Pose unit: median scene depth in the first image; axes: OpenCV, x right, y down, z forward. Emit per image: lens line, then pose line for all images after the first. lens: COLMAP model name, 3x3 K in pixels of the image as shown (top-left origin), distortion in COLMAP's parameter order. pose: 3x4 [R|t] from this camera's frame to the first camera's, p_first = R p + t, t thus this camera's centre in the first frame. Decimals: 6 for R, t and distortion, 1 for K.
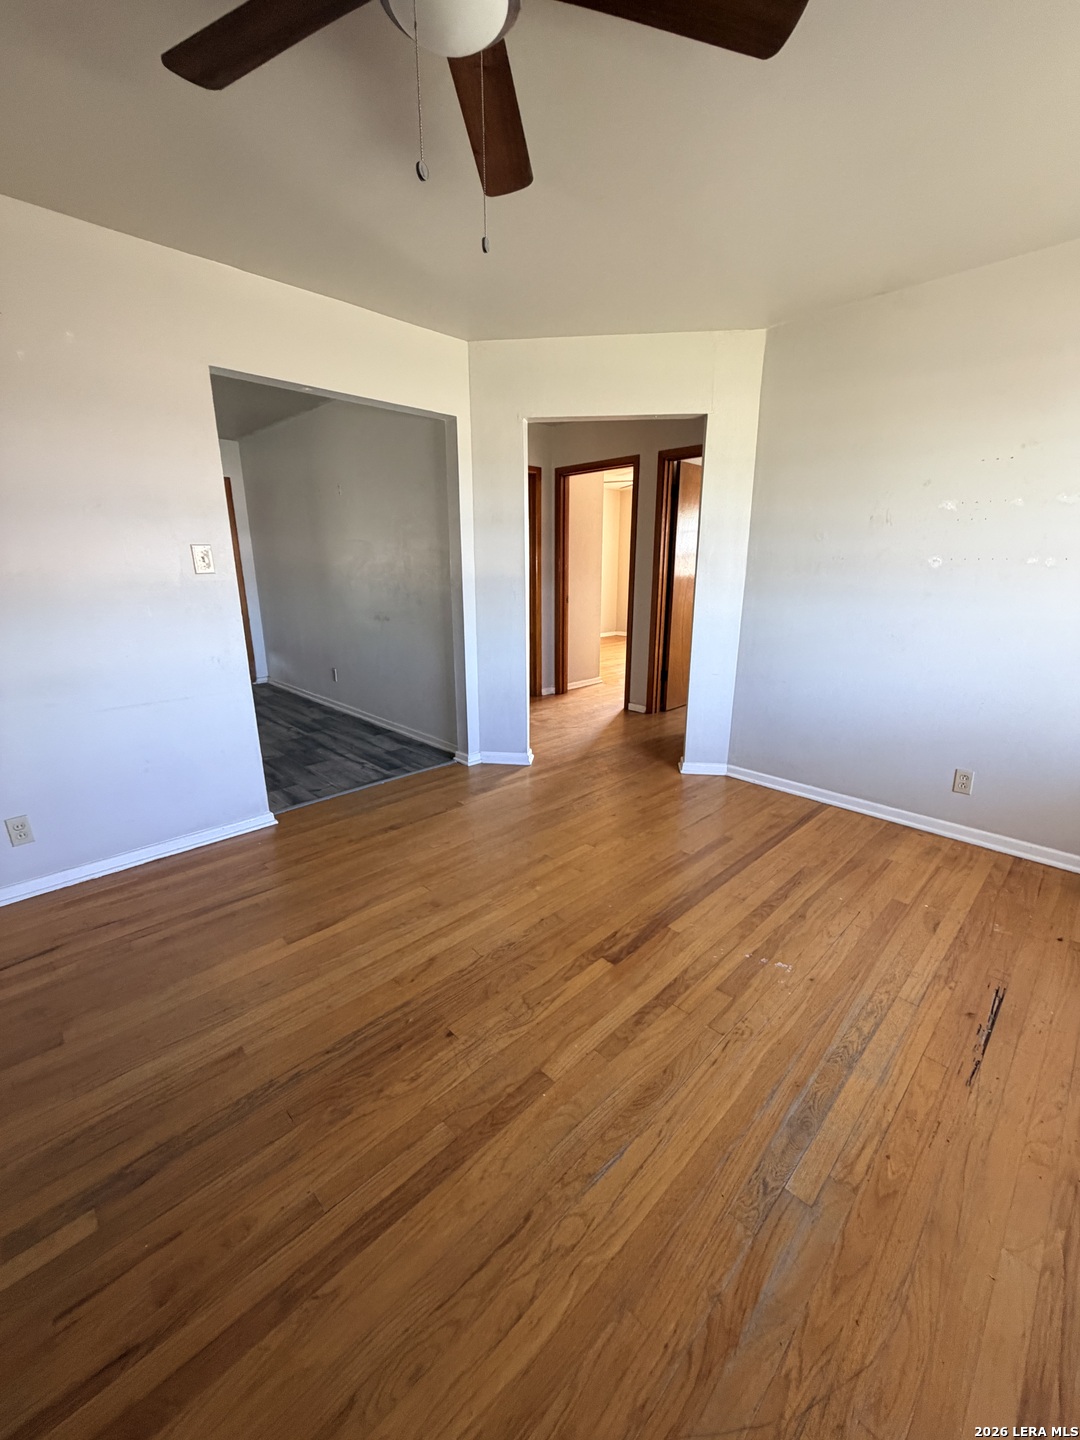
lens RADIAL K [[576.0, 0, 540.5], [0, 576.0, 716.8], [0, 0, 1]] dist [-0.000747, -0.000095]
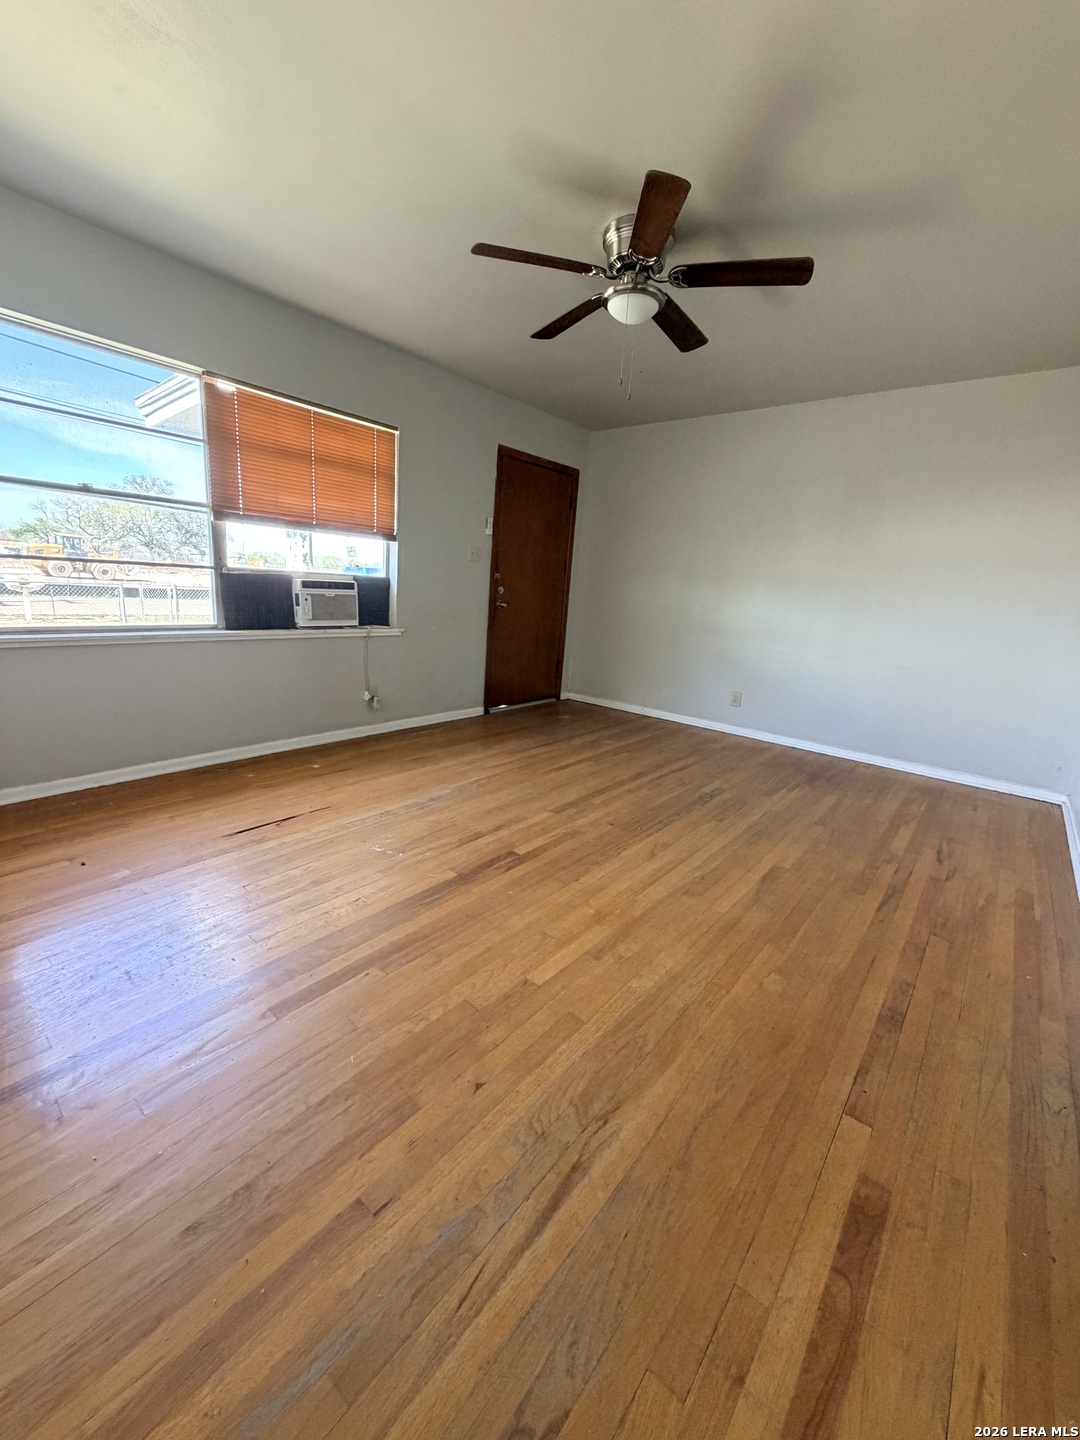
lens RADIAL K [[576.0, 0, 540.5], [0, 576.0, 716.8], [0, 0, 1]] dist [-0.000747, -0.000095]
pose [[-0.992791, -0.037517, -0.113834, 0.210284], [-0.086674, 0.880709, 0.465660, -0.409798], [0.082784, 0.472170, -0.877612, 1.886004]]
